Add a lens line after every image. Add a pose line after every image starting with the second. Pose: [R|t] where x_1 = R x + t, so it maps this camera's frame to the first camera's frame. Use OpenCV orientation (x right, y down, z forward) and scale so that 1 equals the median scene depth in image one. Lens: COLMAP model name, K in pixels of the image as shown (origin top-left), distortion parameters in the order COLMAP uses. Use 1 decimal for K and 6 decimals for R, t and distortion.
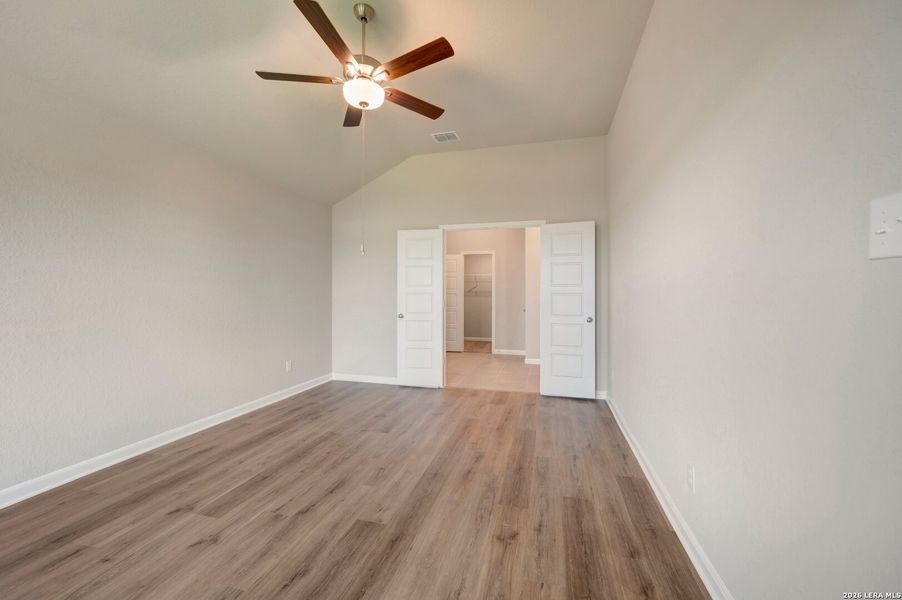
lens RADIAL K [[361.7, 0, 450.6], [0, 361.7, 291.5], [0, 0, 1]] dist [-0.000532, -0.000083]
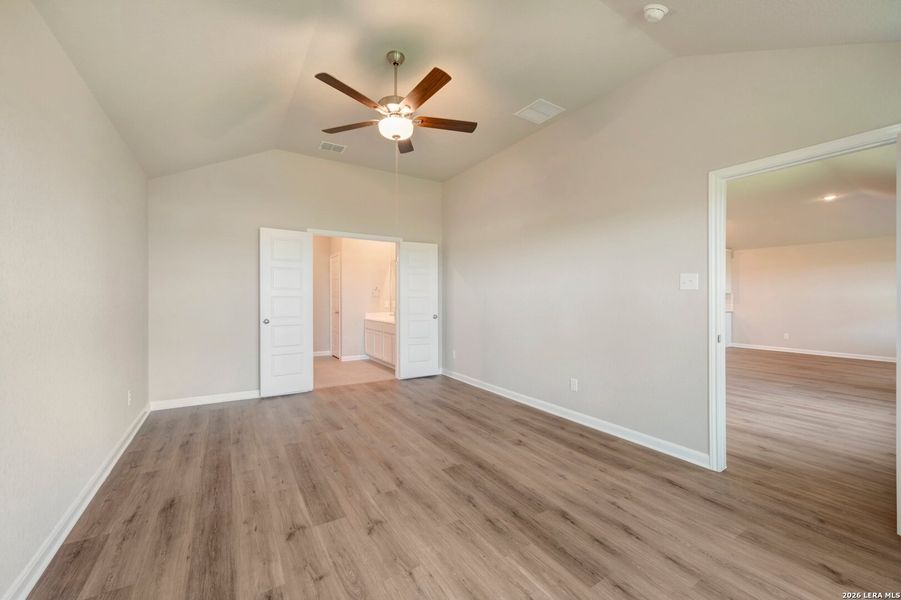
lens RADIAL K [[361.3, 0, 450.1], [0, 361.3, 291.5], [0, 0, 1]] dist [-0.000532, -0.000083]
pose [[0.678648, 0.014240, 0.734326, -0.877396], [-0.007366, 0.999894, -0.012582, 0.001654], [-0.734427, 0.003130, 0.678681, 0.064605]]
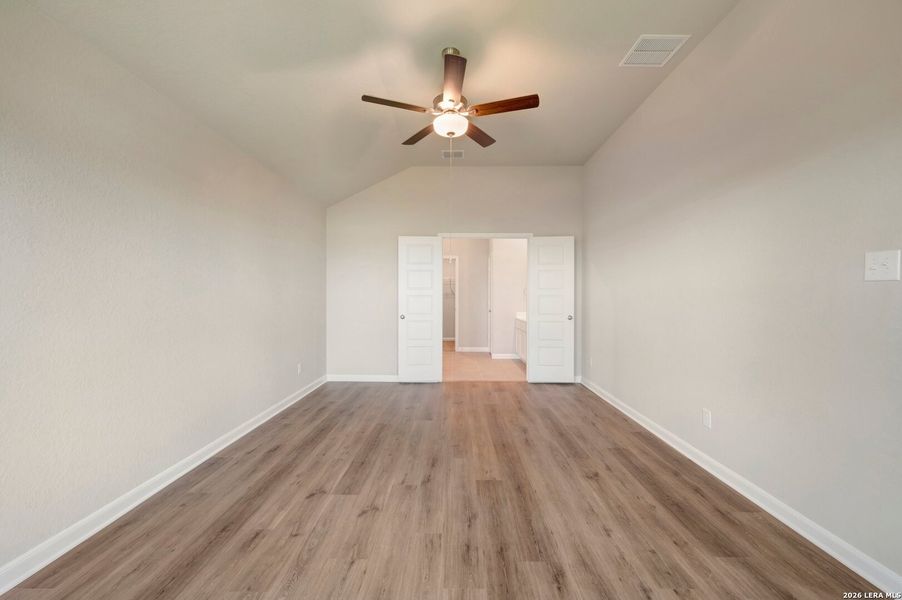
lens RADIAL K [[363.7, 0, 450.7], [0, 363.7, 295.4], [0, 0, 1]] dist [-0.002630, -0.000292]
pose [[0.968278, 0.001976, 0.249869, -0.473723], [-0.003210, 0.999985, 0.004531, -0.001184], [-0.249856, -0.005189, 0.968269, -0.123059]]
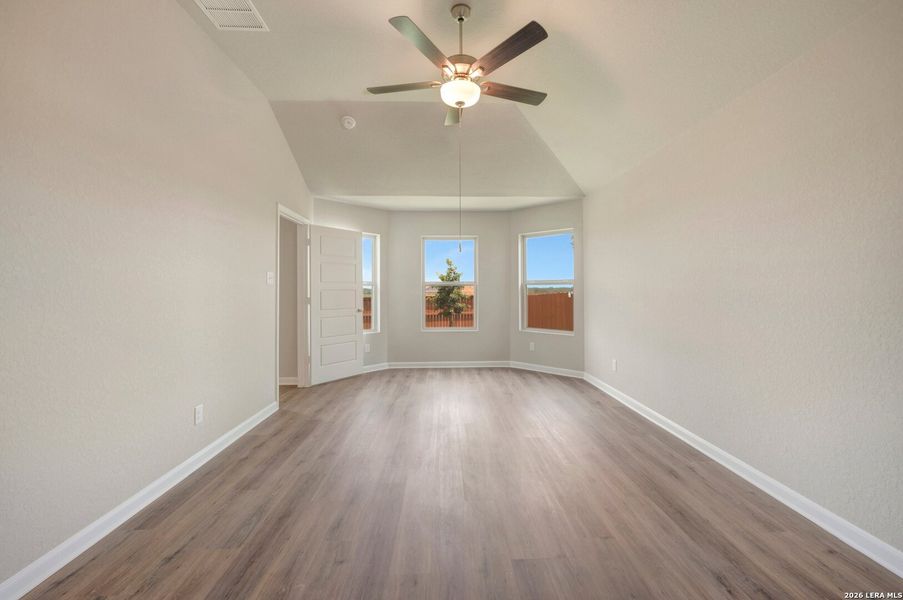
lens RADIAL K [[362.1, 0, 451.1], [0, 362.1, 291.5], [0, 0, 1]] dist [-0.000532, -0.000083]
pose [[-0.957271, 0.003869, -0.289168, 0.065961], [0.006371, 0.999950, -0.007709, 0.016935], [0.289124, -0.009222, -0.957247, 1.737194]]
